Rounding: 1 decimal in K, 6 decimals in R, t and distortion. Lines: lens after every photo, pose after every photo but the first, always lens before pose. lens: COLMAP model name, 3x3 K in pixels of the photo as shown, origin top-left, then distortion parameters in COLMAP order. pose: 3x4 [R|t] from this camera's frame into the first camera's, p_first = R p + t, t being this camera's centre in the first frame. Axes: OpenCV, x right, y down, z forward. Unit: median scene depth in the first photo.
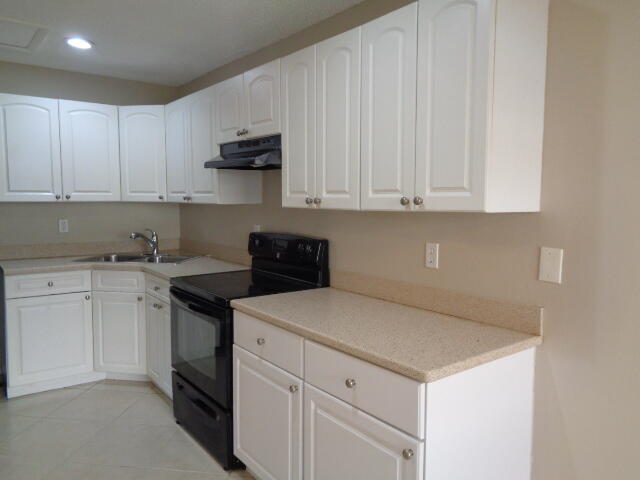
lens RADIAL K [[482.1, 0, 320.0], [0, 482.1, 240.0], [0, 0, 1]] dist [0.008236, 0.003202]
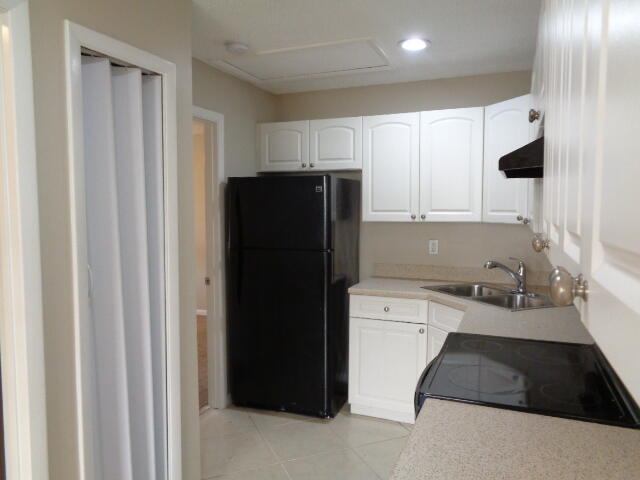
lens RADIAL K [[482.1, 0, 320.0], [0, 482.1, 240.0], [0, 0, 1]] dist [0.008236, 0.003202]
pose [[0.512928, 0.042572, -0.857375, 0.164956], [-0.075498, 0.997137, 0.004344, -0.035091], [0.855105, 0.062501, 0.514674, 0.374125]]
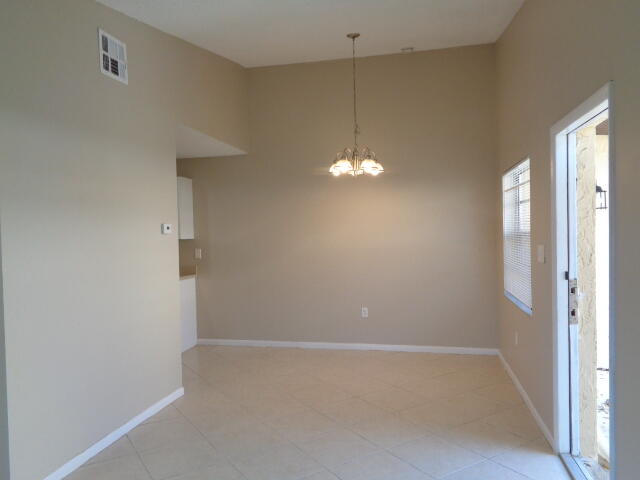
lens RADIAL K [[482.1, 0, 320.0], [0, 482.1, 240.0], [0, 0, 1]] dist [0.008236, 0.003202]
pose [[0.764885, -0.033321, 0.643305, -0.310168], [0.082099, 0.995560, -0.046050, 0.053132], [-0.638914, 0.088038, 0.764224, -0.638821]]
